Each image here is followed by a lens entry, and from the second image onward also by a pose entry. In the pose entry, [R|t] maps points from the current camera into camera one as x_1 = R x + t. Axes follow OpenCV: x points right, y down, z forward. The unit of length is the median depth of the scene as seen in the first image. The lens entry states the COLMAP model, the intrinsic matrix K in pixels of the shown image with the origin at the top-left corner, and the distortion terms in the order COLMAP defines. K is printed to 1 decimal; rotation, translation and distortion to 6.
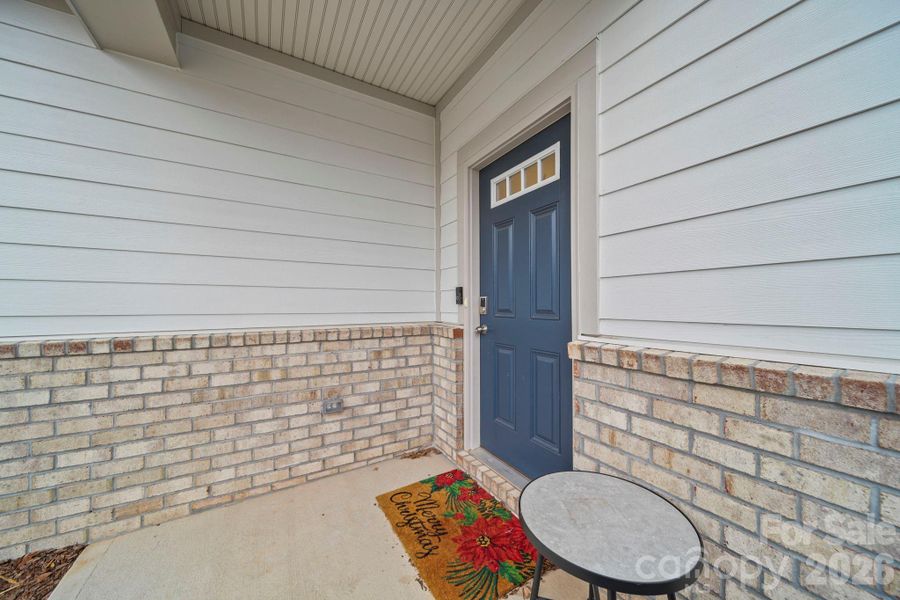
lens RADIAL K [[317.9, 0, 454.6], [0, 317.9, 300.0], [0, 0, 1]] dist [0.000912, 0.000065]
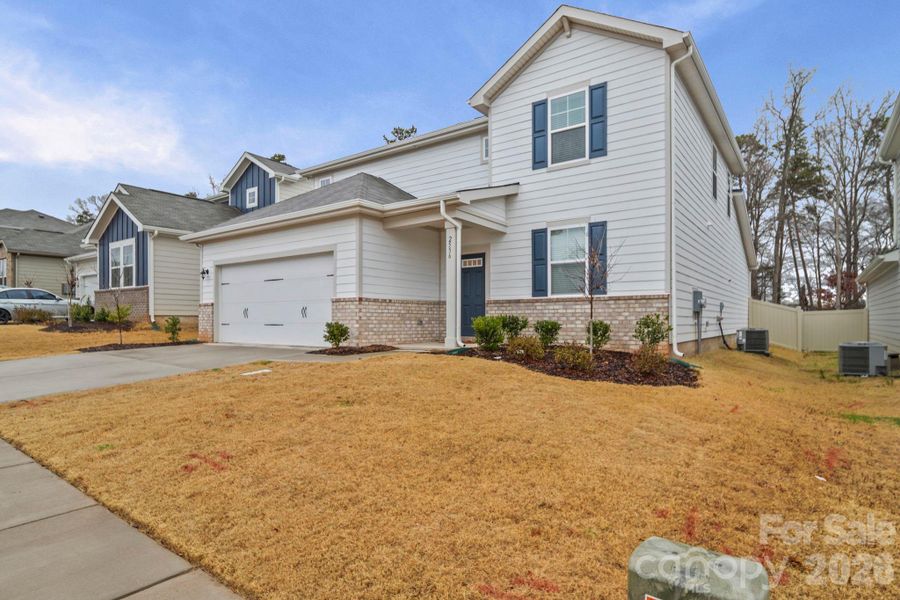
lens RADIAL K [[485.6, 0, 449.5], [0, 485.6, 313.4], [0, 0, 1]] dist [0.000640, 0.000406]
pose [[0.919988, 0.003085, 0.391934, -2.482051], [-0.002377, 0.999995, -0.002292, 0.279444], [-0.391939, 0.001177, 0.919991, -4.590529]]
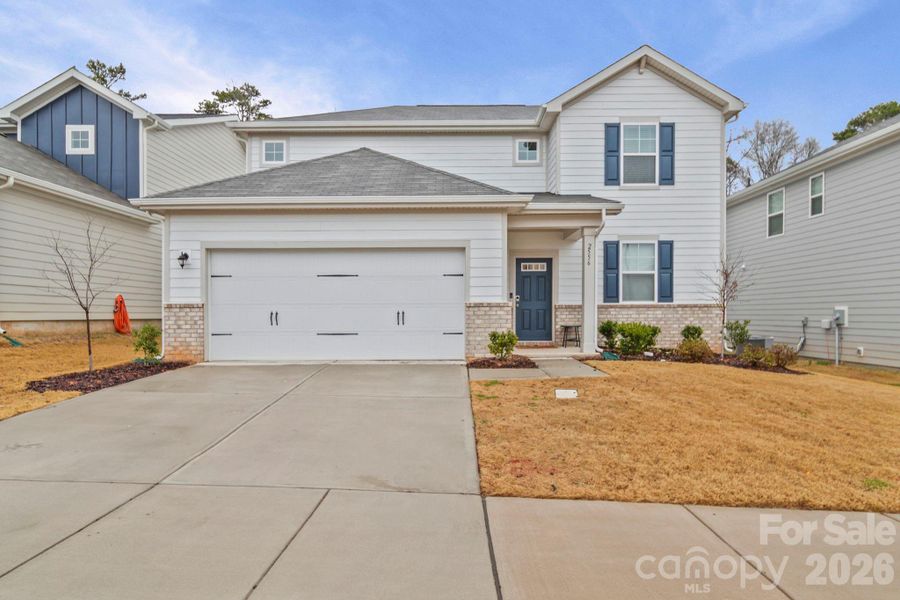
lens RADIAL K [[510.6, 0, 451.9], [0, 510.6, 317.5], [0, 0, 1]] dist [0.002172, 0.000649]
pose [[0.520434, -0.007728, 0.853867, -5.878580], [-0.003404, 0.999932, 0.011124, 0.192605], [-0.853895, -0.008696, 0.520372, -1.499832]]
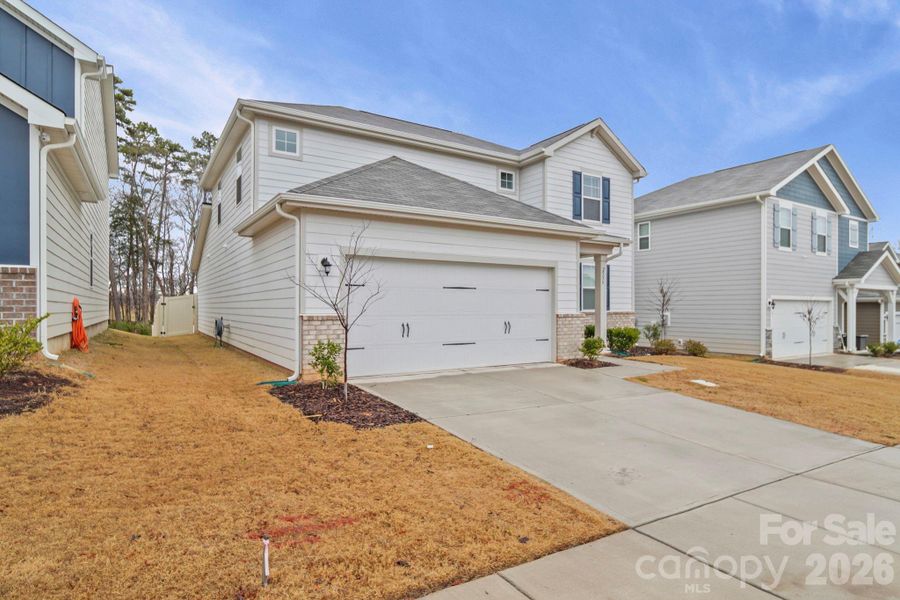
lens RADIAL K [[498.1, 0, 450.0], [0, 498.1, 300.0], [0, 0, 1]] dist [0.000923, 0.000142]
pose [[-0.023296, 0.015115, 0.999614, -7.317436], [-0.009619, 0.999836, -0.015343, 0.042007], [-0.999682, -0.009972, -0.023147, 2.357016]]
